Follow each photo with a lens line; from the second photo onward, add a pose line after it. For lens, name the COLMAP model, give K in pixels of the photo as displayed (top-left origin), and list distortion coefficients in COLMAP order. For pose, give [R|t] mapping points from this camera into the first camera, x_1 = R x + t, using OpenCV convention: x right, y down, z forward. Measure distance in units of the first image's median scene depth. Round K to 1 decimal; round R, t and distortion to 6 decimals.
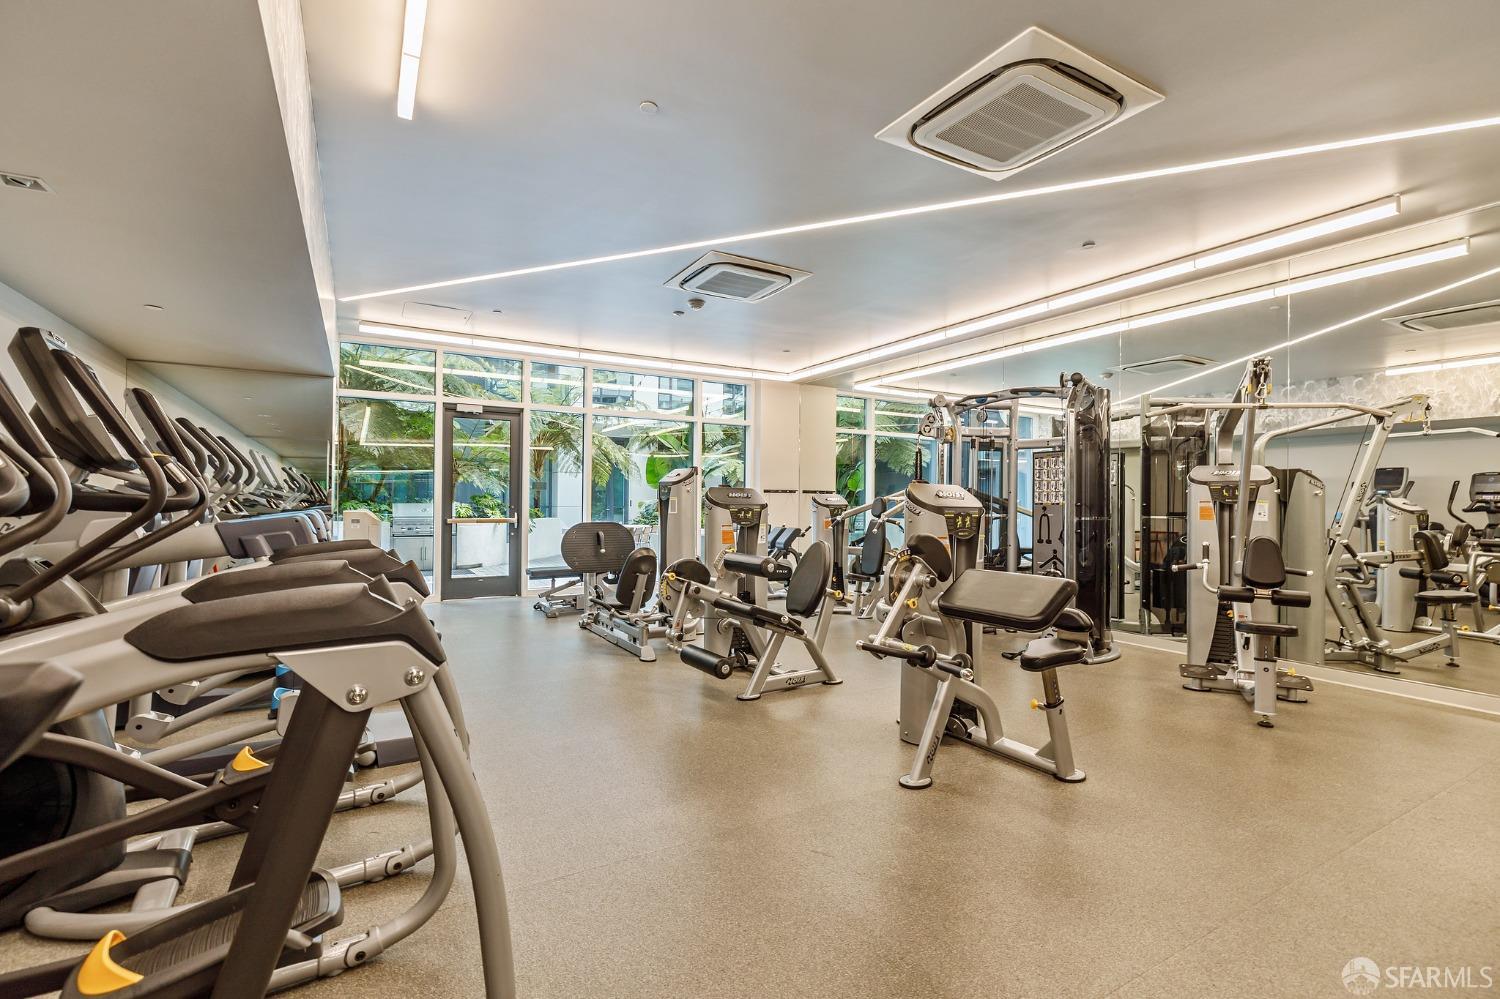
lens RADIAL K [[664.9, 0, 749.8], [0, 664.9, 500.8], [0, 0, 1]] dist [0.002093, 0.000062]
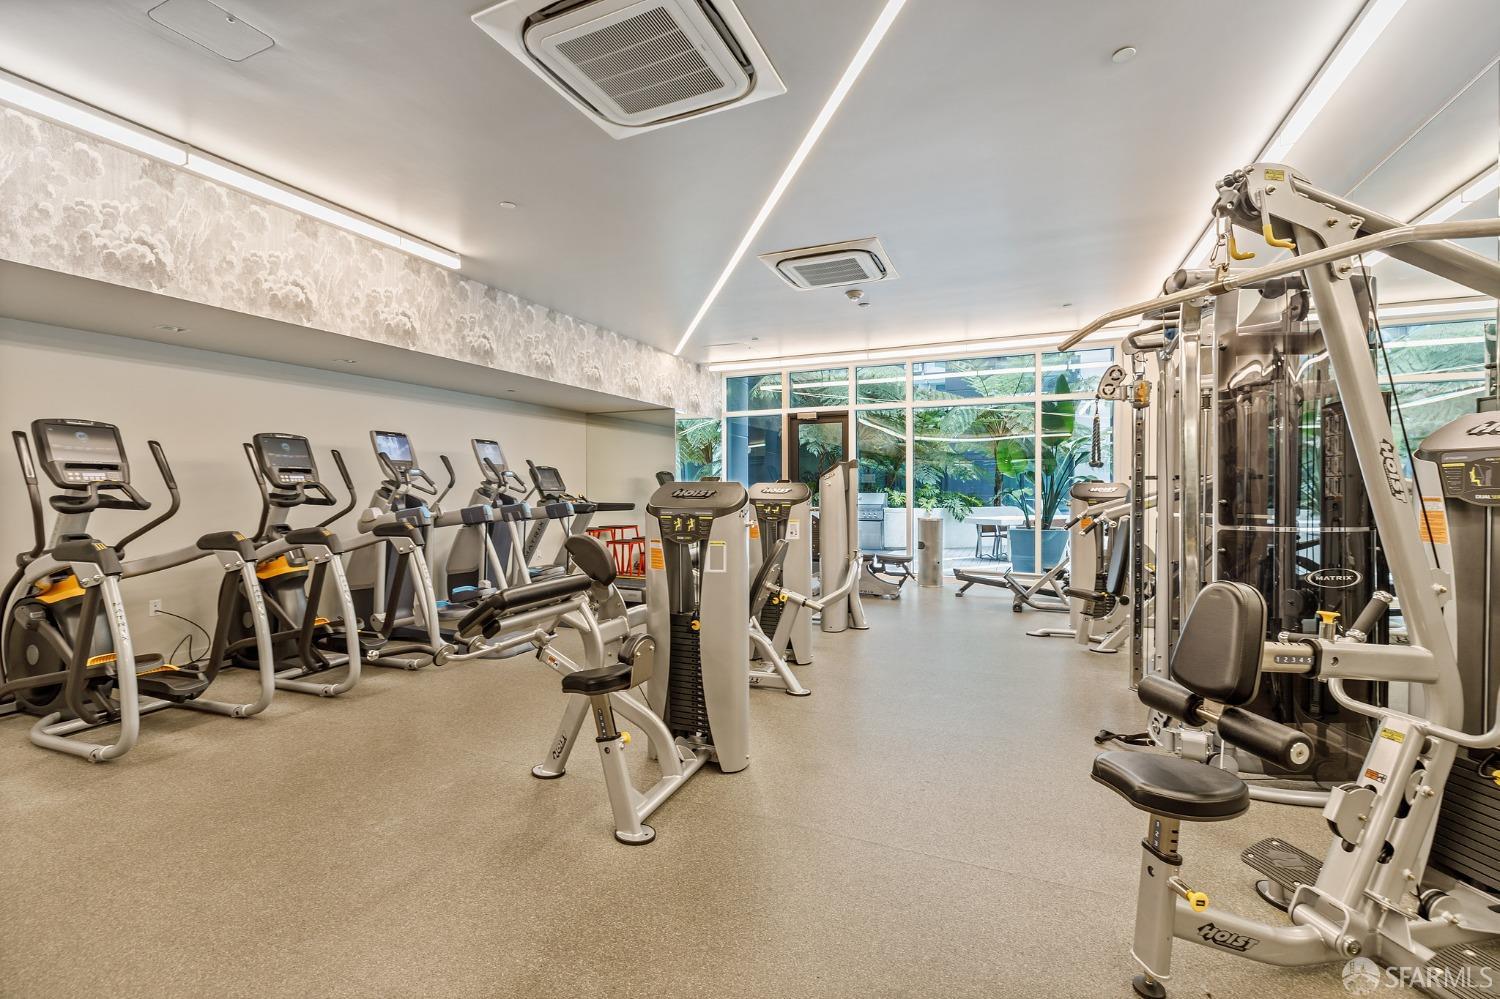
lens RADIAL K [[629.0, 0, 749.8], [0, 629.0, 496.7], [0, 0, 1]] dist [-0.001313, -0.000040]
pose [[0.584419, 0.002339, -0.811449, 0.742618], [0.009323, 0.999911, 0.009596, -0.008849], [0.811399, -0.013173, 0.584344, 0.412346]]
